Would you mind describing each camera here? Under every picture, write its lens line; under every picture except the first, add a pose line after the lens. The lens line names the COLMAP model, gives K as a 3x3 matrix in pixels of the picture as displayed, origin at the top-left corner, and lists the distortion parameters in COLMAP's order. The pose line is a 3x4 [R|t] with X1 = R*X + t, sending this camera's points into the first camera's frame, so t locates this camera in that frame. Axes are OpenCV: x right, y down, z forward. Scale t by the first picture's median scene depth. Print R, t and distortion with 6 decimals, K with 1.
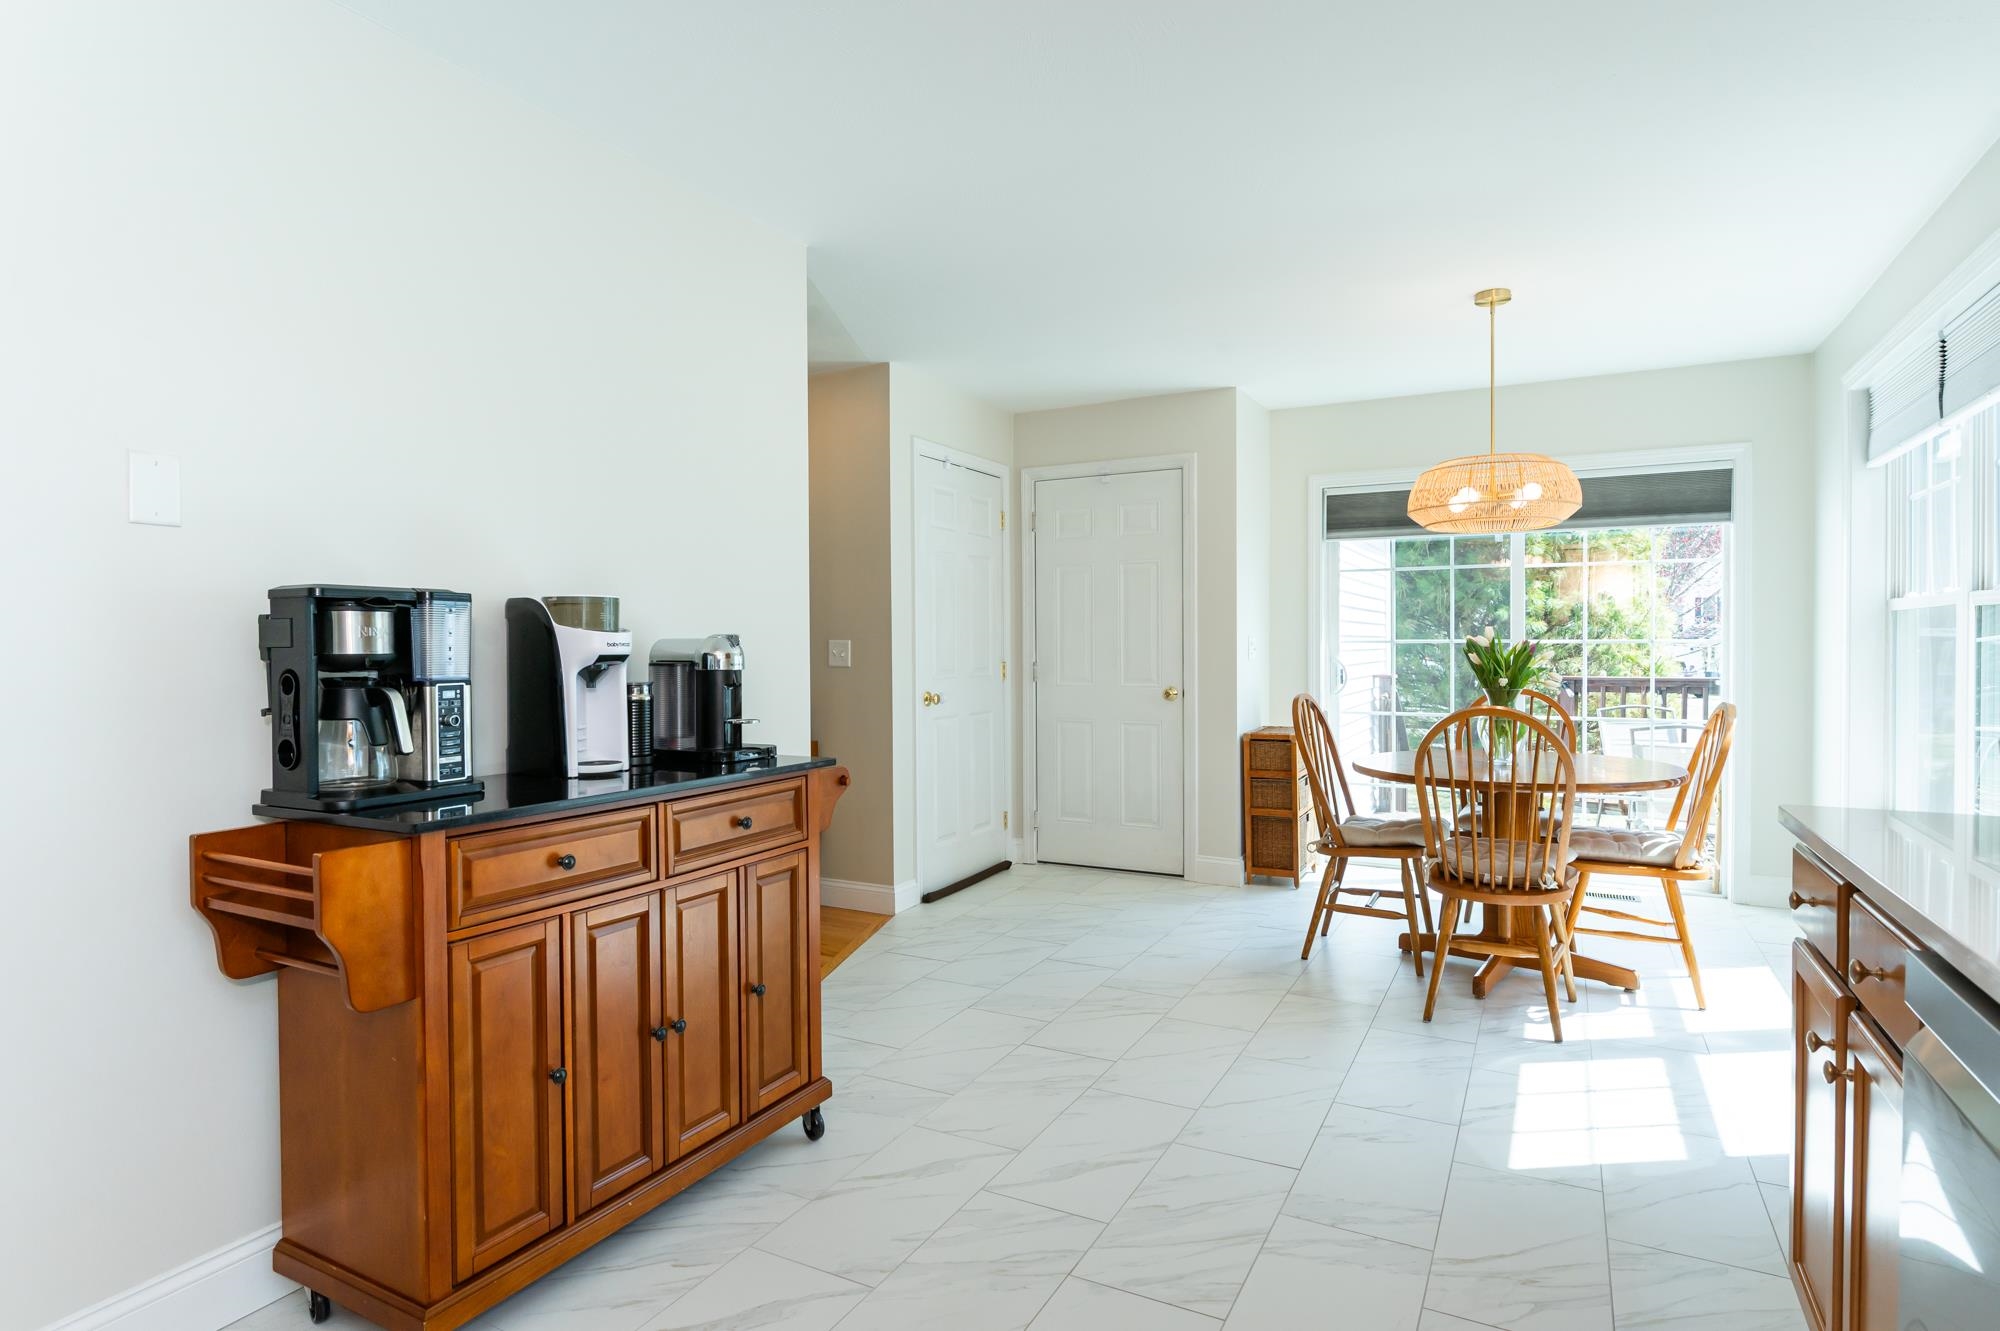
lens RADIAL K [[1046.0, 0, 1000.5], [0, 1046.0, 665.1], [0, 0, 1]] dist [0.002304, 0.000539]
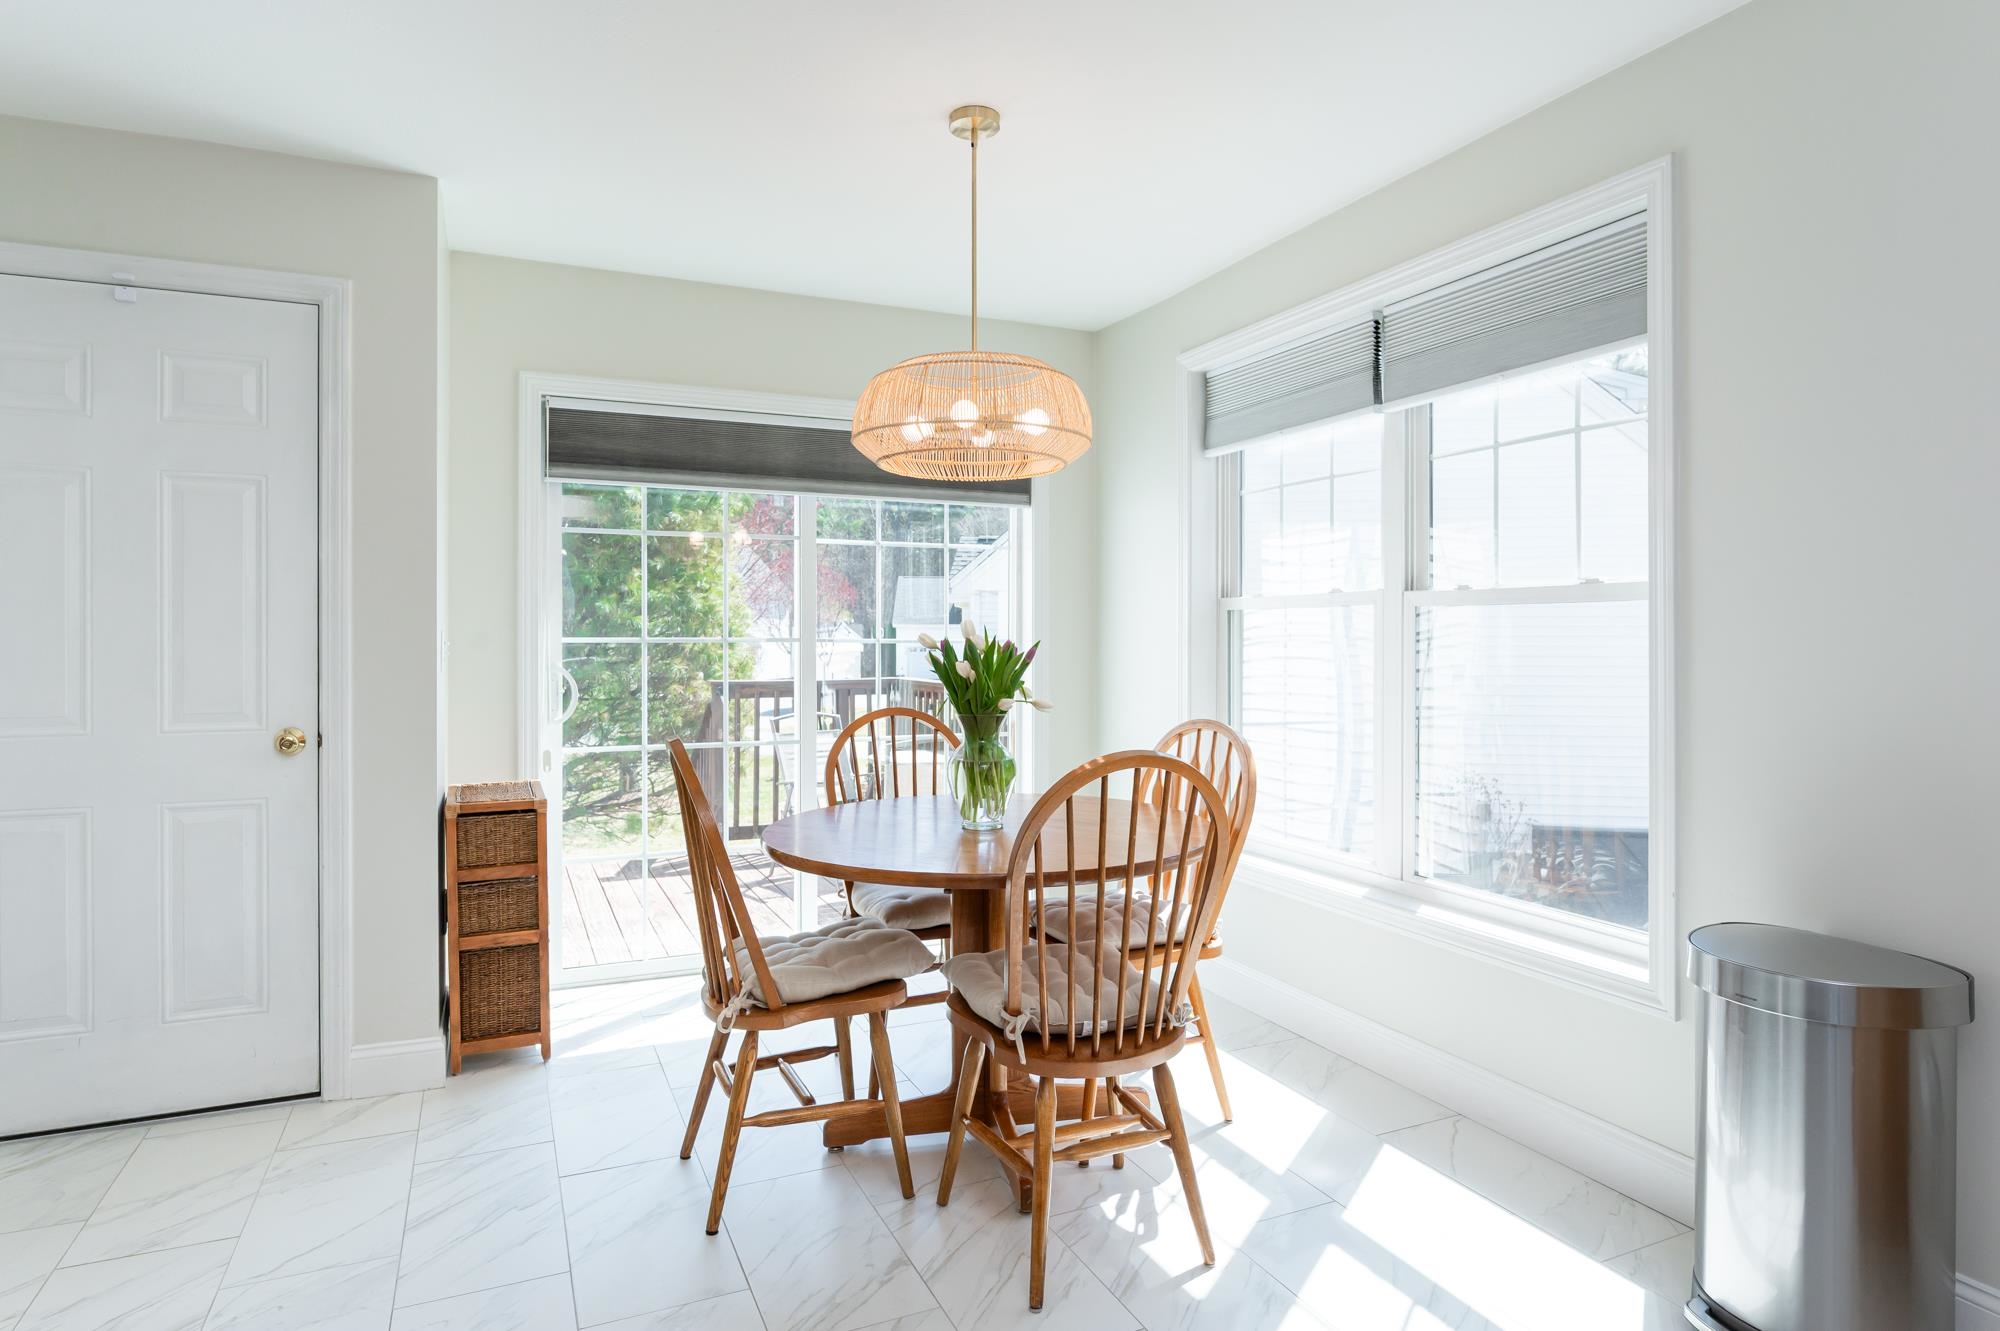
lens RADIAL K [[1111.3, 0, 987.0], [0, 1111.3, 642.0], [0, 0, 1]] dist [-0.002650, -0.002414]
pose [[0.615879, 0.001857, 0.787838, -0.055936], [0.012980, 0.999838, -0.012504, -0.010407], [-0.787733, 0.017928, 0.615755, 0.416865]]
